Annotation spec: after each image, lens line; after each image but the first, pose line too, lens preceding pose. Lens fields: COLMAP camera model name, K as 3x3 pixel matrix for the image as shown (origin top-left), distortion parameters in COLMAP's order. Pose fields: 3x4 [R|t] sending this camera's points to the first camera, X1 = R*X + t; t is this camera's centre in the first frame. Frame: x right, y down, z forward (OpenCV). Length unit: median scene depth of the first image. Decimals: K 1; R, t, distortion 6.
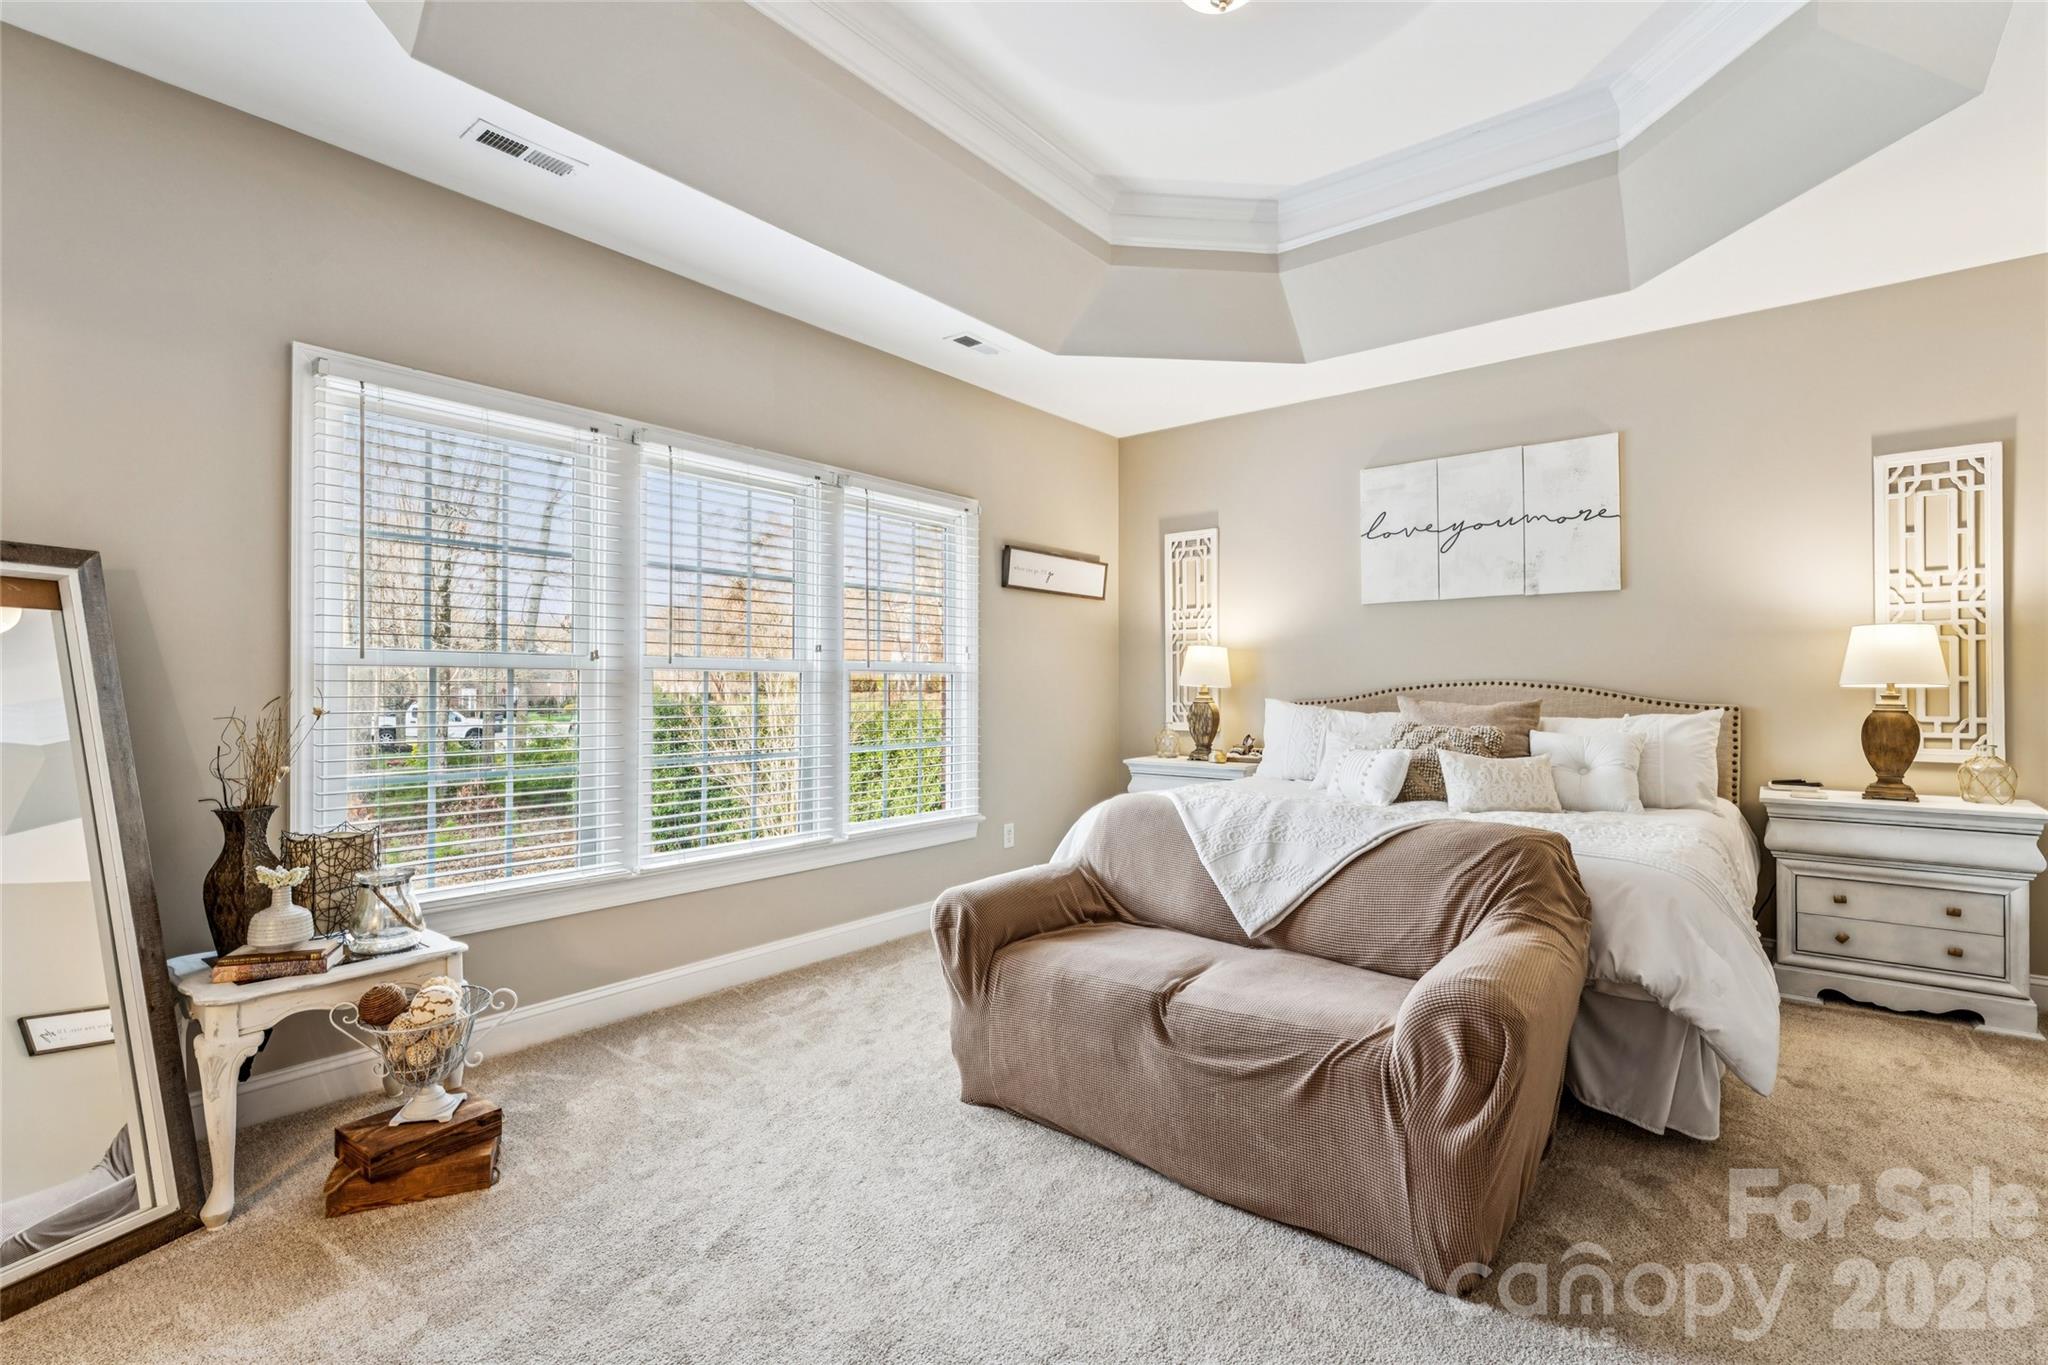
lens RADIAL K [[926.4, 0, 1024.0], [0, 926.4, 682.5], [0, 0, 1]] dist [0.000739, 0.000168]
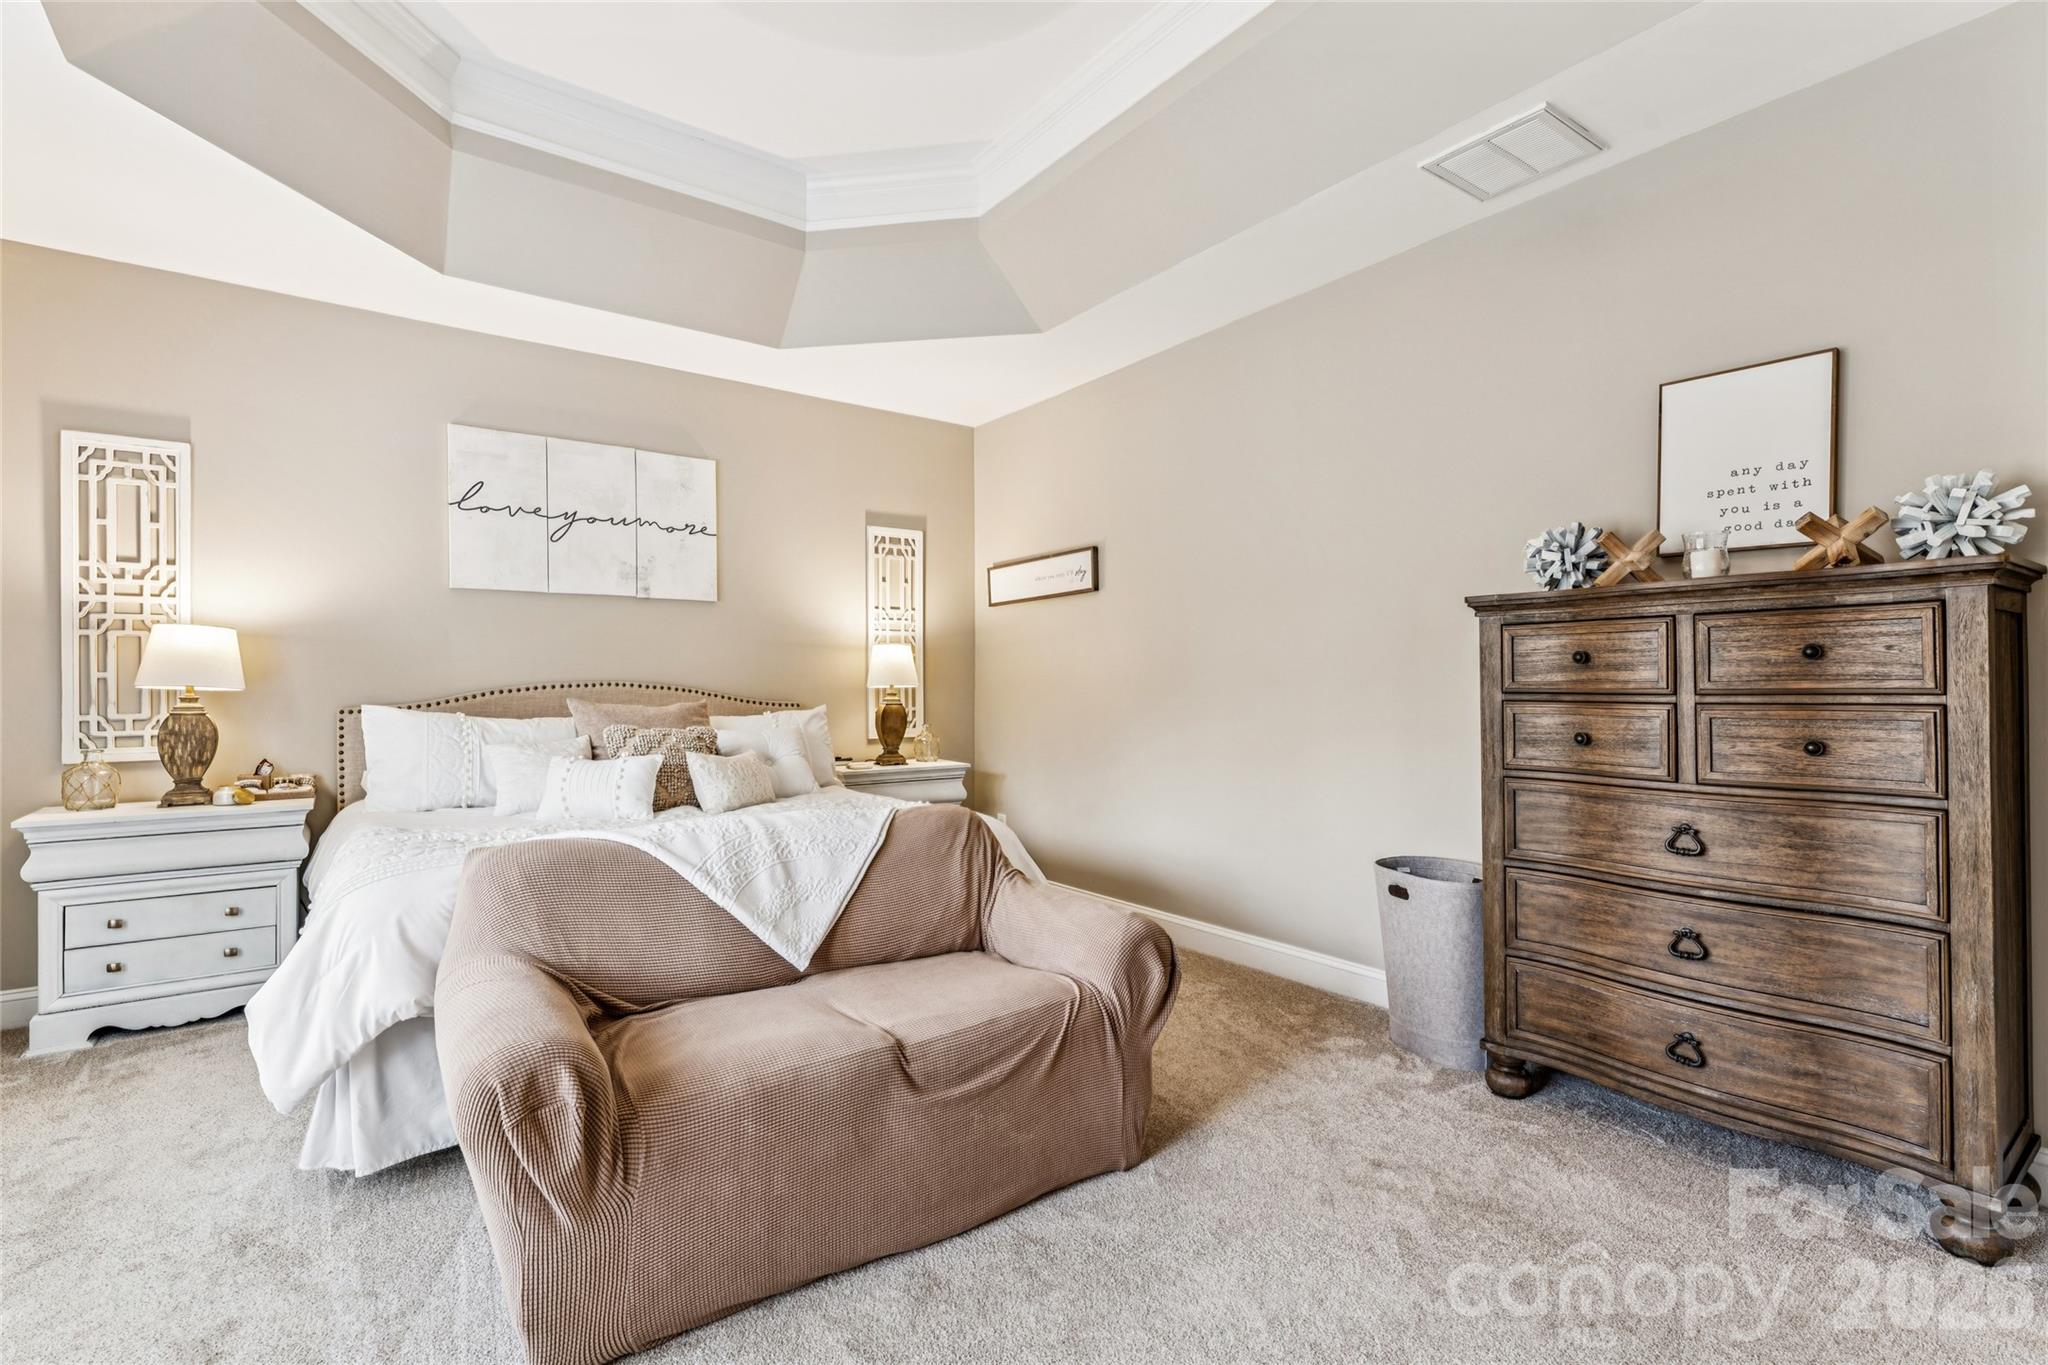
lens RADIAL K [[929.0, 0, 1023.4], [0, 929.0, 678.3], [0, 0, 1]] dist [-0.001452, -0.000115]
pose [[0.253999, 0.008186, 0.967170, -0.384614], [-0.001628, 0.999966, -0.008036, 0.001849], [-0.967203, 0.000467, 0.254004, 0.389424]]
